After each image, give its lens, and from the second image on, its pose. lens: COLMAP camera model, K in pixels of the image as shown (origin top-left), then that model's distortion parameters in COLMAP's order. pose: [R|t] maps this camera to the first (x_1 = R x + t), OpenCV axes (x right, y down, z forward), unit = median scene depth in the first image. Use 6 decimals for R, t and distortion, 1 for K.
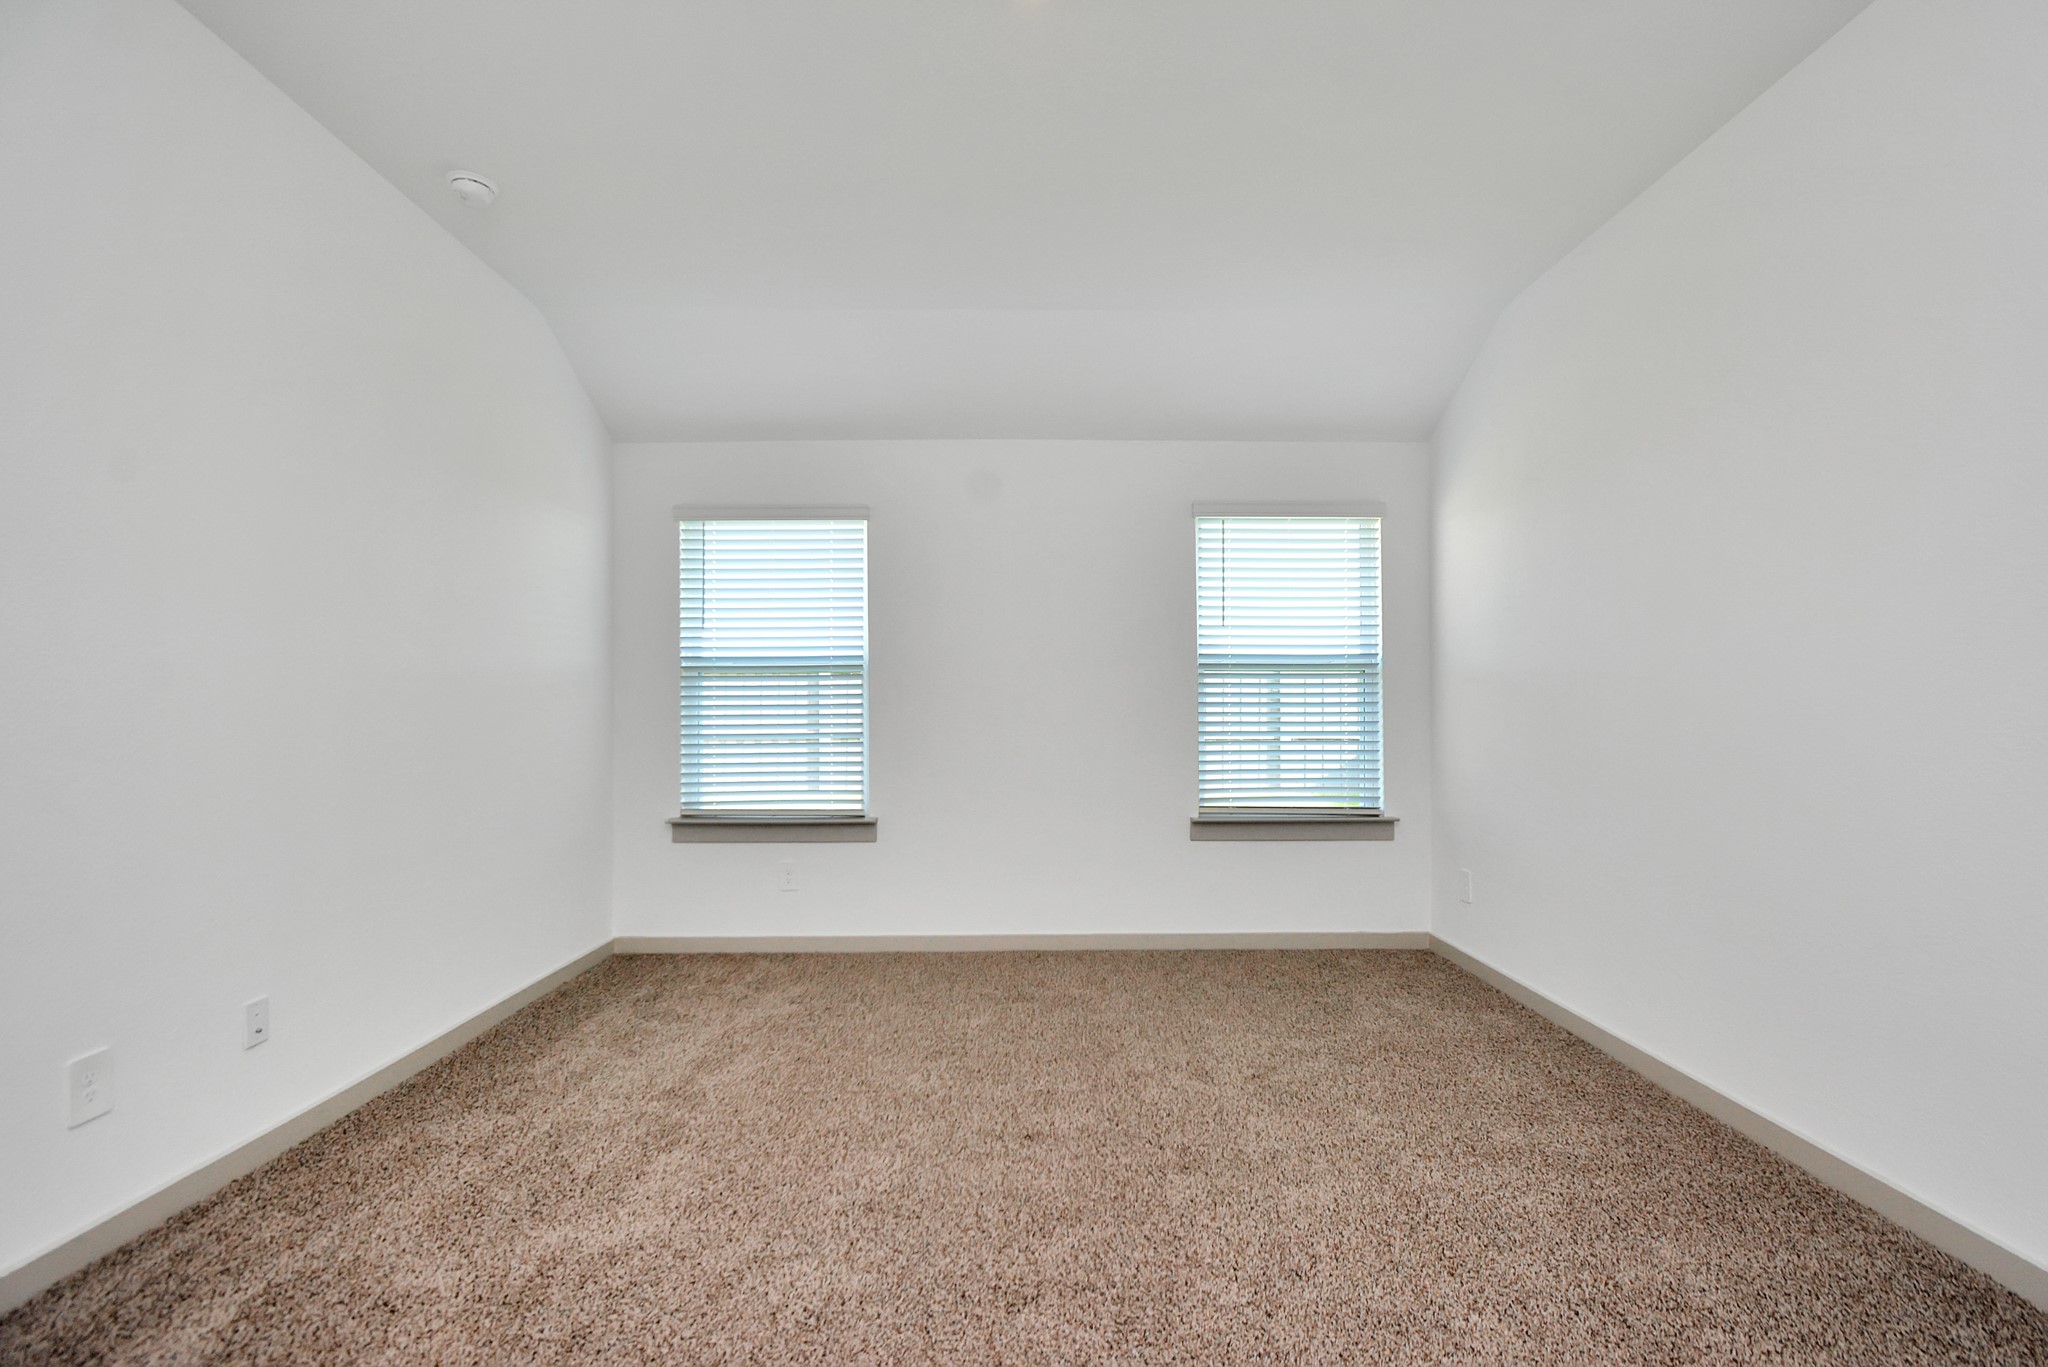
lens RADIAL K [[882.1, 0, 1026.7], [0, 882.1, 693.8], [0, 0, 1]] dist [-0.000511, -0.000073]
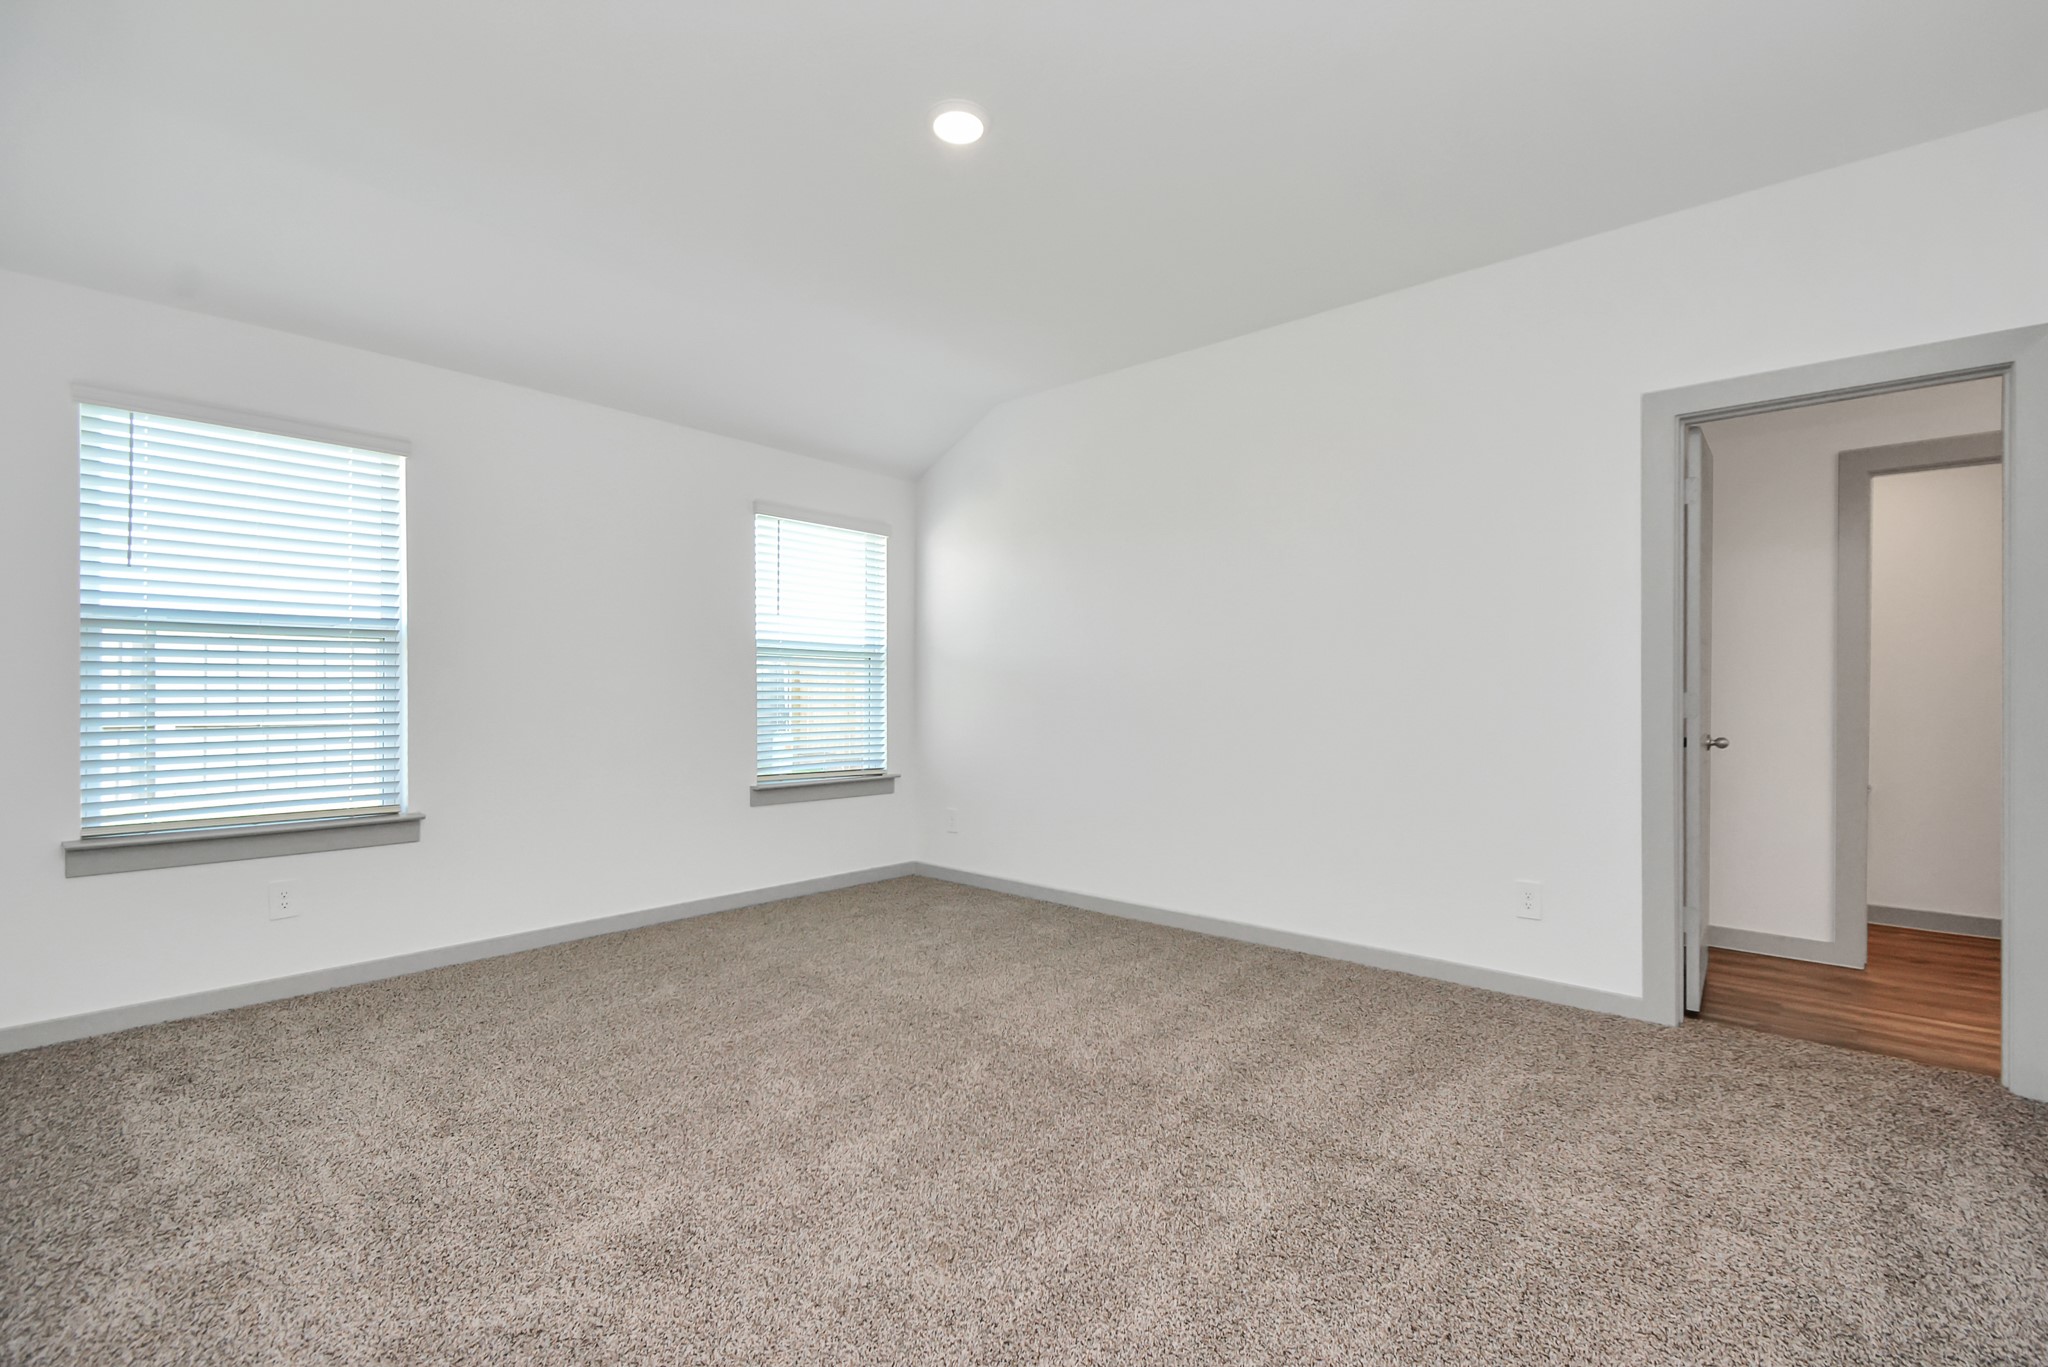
lens RADIAL K [[882.1, 0, 1026.7], [0, 882.1, 693.8], [0, 0, 1]] dist [-0.000511, -0.000073]
pose [[0.673948, 0.004414, 0.738766, -0.401356], [-0.021908, 0.999662, 0.014013, 0.001680], [-0.738454, -0.025629, 0.673817, 0.005058]]
